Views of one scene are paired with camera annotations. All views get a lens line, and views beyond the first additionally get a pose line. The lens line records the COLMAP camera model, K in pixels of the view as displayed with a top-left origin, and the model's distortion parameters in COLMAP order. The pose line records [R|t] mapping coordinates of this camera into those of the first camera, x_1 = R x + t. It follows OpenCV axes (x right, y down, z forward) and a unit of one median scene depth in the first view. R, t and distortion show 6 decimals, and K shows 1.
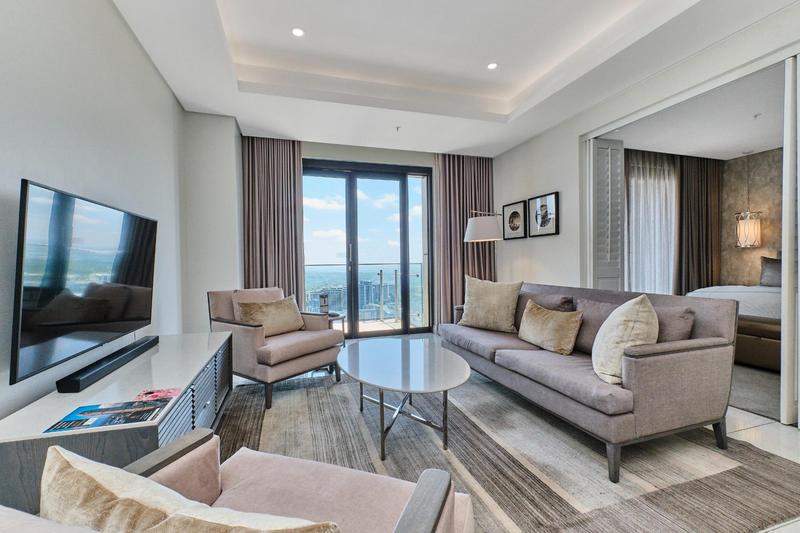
lens RADIAL K [[347.6, 0, 400.0], [0, 347.6, 266.5], [0, 0, 1]] dist [0.000180, -0.000081]
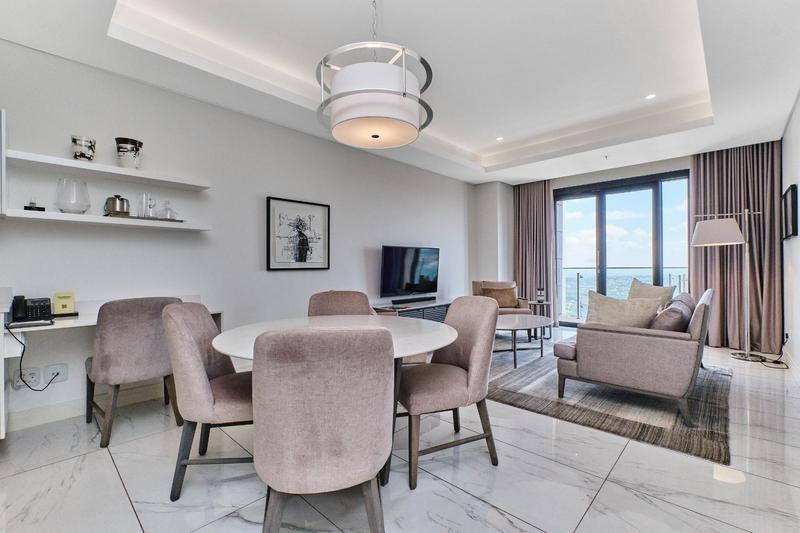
lens RADIAL K [[347.6, 0, 400.0], [0, 347.6, 266.5], [0, 0, 1]] dist [0.000180, -0.000081]
pose [[0.482108, 0.013605, -0.876006, 0.626814], [-0.015628, 0.999854, 0.006927, -0.009089], [0.875972, 0.010351, 0.482250, -0.189497]]
